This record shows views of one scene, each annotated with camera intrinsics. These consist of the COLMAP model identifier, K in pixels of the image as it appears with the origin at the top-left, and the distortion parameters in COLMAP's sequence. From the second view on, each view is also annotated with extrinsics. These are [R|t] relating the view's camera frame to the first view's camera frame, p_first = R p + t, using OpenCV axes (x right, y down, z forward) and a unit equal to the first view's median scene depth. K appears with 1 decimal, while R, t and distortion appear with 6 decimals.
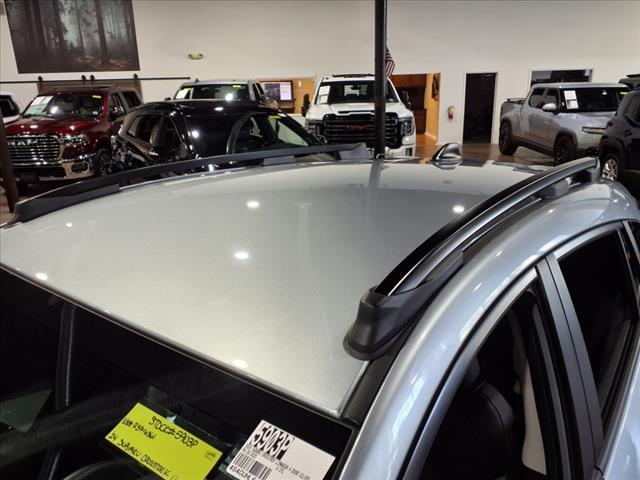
lens RADIAL K [[510.2, 0, 323.5], [0, 510.2, 244.7], [0, 0, 1]] dist [-0.033854, 0.024493]
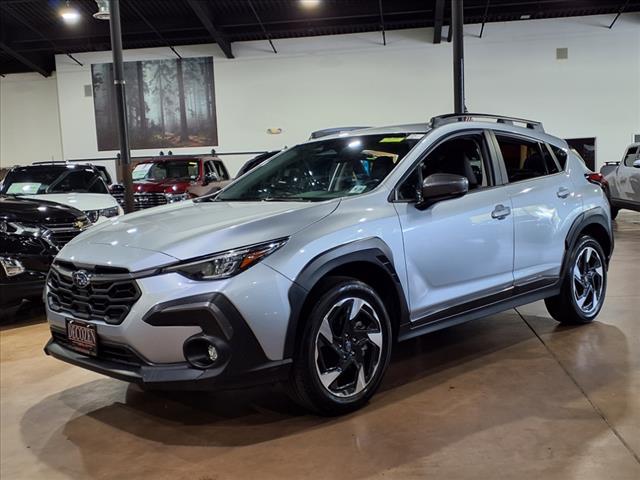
lens RADIAL K [[672.3, 0, 317.0], [0, 672.3, 238.1], [0, 0, 1]] dist [0.028309, 0.000000]
pose [[0.991928, -0.006291, -0.126648, -0.007209], [-0.021010, 0.976810, -0.213075, 0.107056], [0.125051, 0.214015, 0.968793, -0.207047]]
